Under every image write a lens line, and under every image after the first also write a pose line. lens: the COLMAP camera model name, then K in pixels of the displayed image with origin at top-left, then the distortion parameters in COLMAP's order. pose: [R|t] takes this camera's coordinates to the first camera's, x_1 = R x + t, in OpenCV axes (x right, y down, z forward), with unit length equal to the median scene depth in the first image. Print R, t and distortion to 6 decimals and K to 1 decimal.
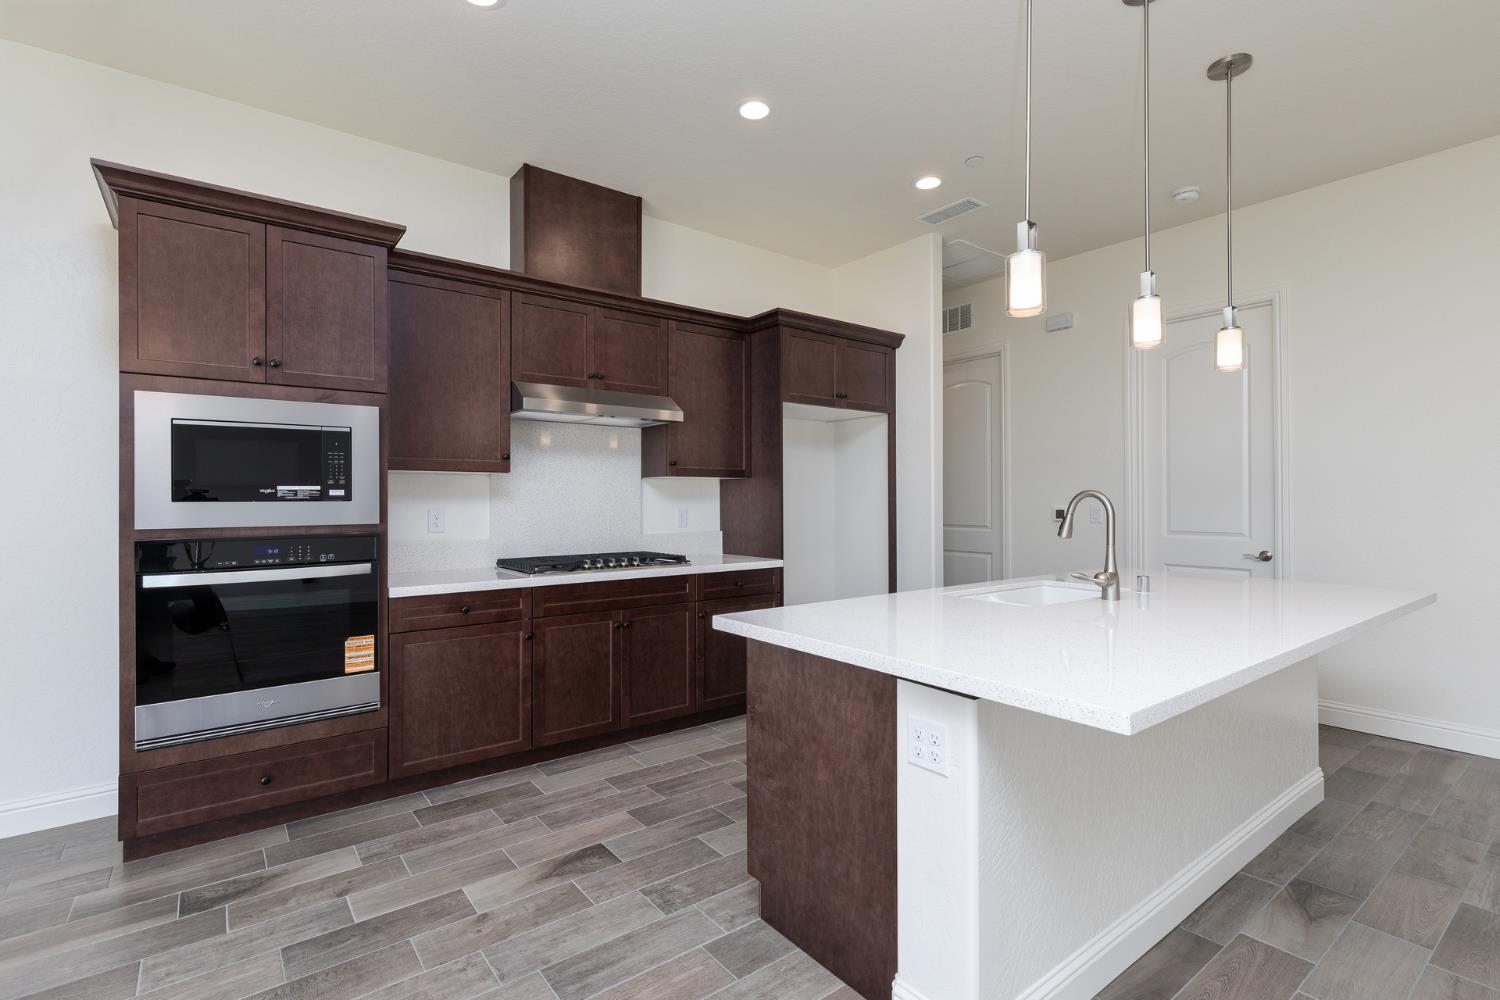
lens RADIAL K [[712.6, 0, 750.0], [0, 712.6, 500.0], [0, 0, 1]] dist [0.015397, -0.000234]
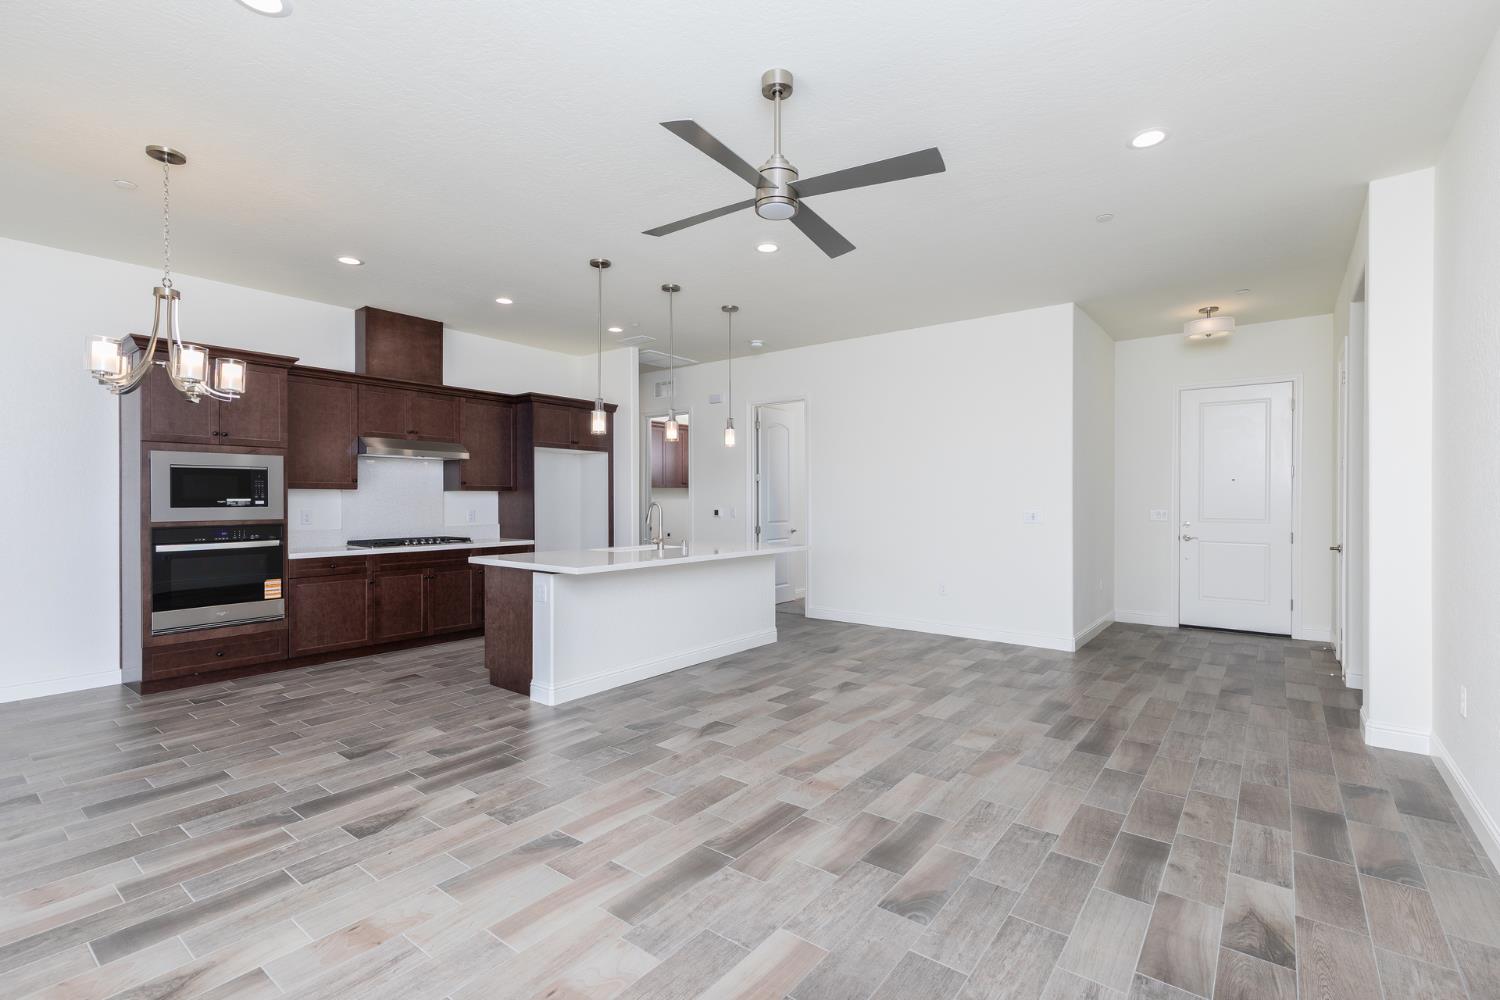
lens RADIAL K [[687.3, 0, 763.3], [0, 687.3, 500.7], [0, 0, 1]] dist [0.017635, -0.000145]
pose [[0.966106, 0.001142, 0.258143, 0.210125], [-0.001375, 0.999999, 0.000722, -0.016526], [-0.258142, -0.001052, 0.966106, -1.013828]]
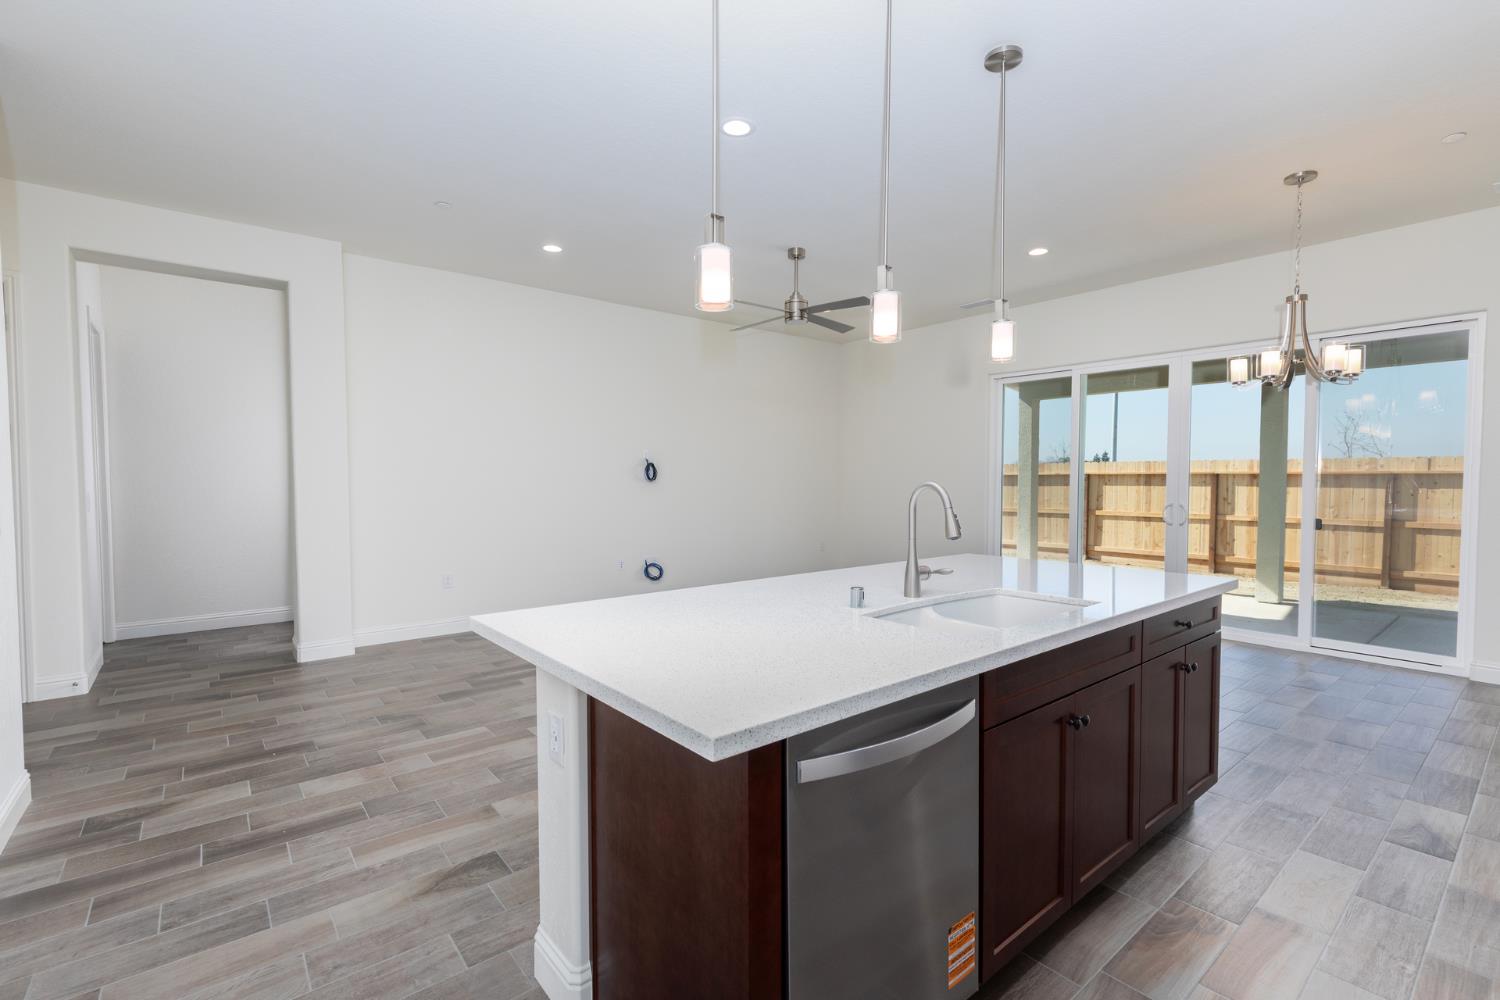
lens RADIAL K [[687.3, 0, 763.3], [0, 687.3, 500.7], [0, 0, 1]] dist [0.017635, -0.000145]
pose [[-0.999572, -0.001196, -0.029235, 0.613109], [-0.002336, 0.999237, 0.038975, -0.021801], [0.029166, 0.039027, -0.998812, 1.591859]]
